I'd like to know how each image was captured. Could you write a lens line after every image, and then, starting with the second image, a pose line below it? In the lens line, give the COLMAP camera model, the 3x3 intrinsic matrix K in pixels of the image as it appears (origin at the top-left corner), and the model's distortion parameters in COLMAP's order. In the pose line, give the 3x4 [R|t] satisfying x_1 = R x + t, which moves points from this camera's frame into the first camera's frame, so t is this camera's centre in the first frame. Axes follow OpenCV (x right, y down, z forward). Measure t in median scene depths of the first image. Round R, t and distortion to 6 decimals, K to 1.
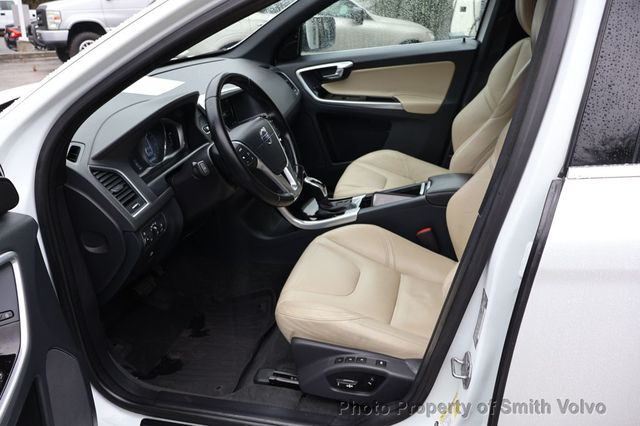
lens RADIAL K [[540.2, 0, 320.0], [0, 540.2, 213.0], [0, 0, 1]] dist [0.002612, -0.001647]
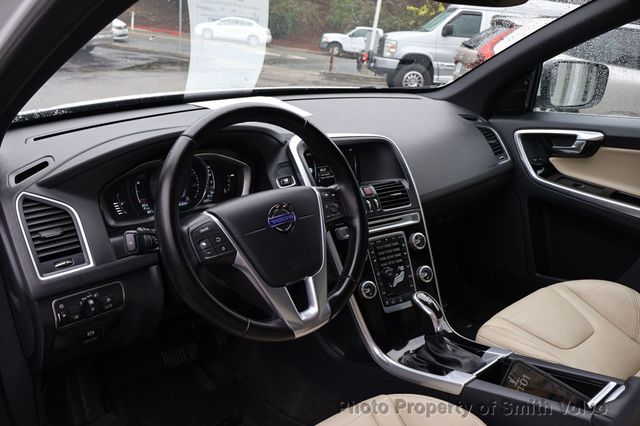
lens RADIAL K [[540.2, 0, 320.0], [0, 540.2, 213.0], [0, 0, 1]] dist [0.002612, -0.001647]
pose [[0.811720, 0.264530, -0.520705, 0.141906], [-0.301338, 0.953406, 0.014600, -0.098386], [0.500305, 0.145057, 0.853612, 0.301739]]
